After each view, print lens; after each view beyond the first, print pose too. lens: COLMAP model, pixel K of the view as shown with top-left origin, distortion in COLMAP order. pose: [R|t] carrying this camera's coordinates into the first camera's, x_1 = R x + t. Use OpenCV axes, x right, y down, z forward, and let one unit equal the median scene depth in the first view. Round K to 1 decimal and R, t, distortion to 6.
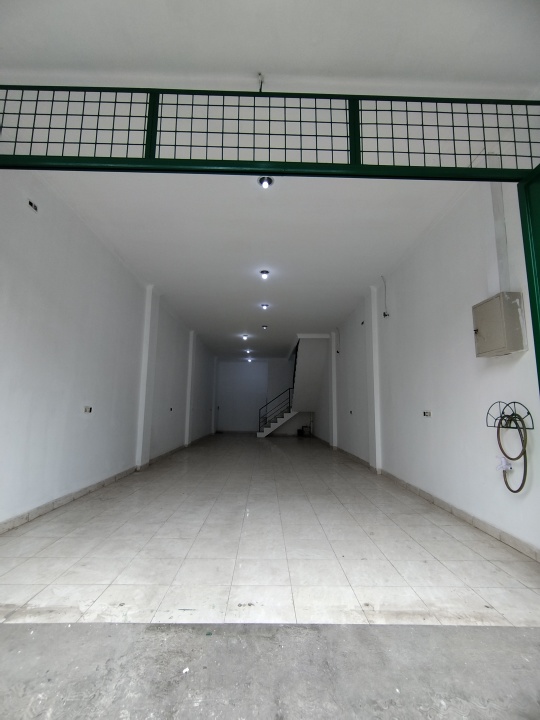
lens RADIAL K [[329.9, 0, 266.6], [0, 329.9, 367.7], [0, 0, 1]] dist [-0.011591, 0.009297]
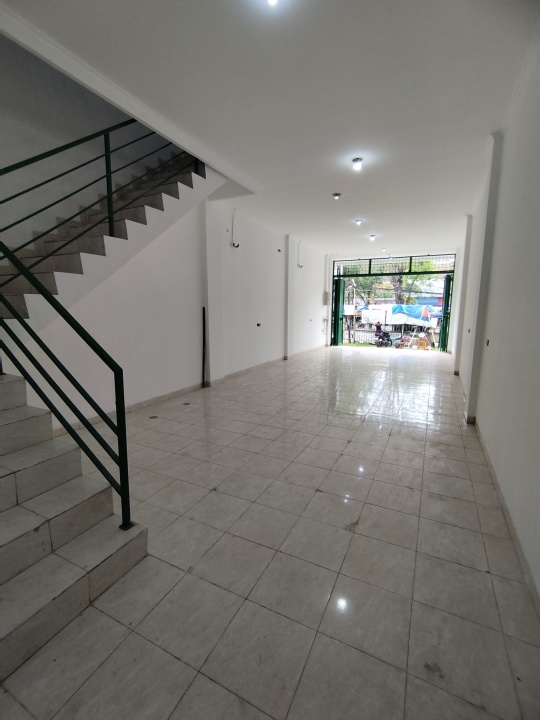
lens RADIAL K [[329.9, 0, 269.8], [0, 329.9, 363.8], [0, 0, 1]] dist [-0.011591, 0.009297]
pose [[-0.892437, -0.089063, 0.442293, -0.538940], [-0.070613, 0.995814, 0.058044, 0.450320], [-0.445611, 0.020569, -0.894990, 4.402099]]
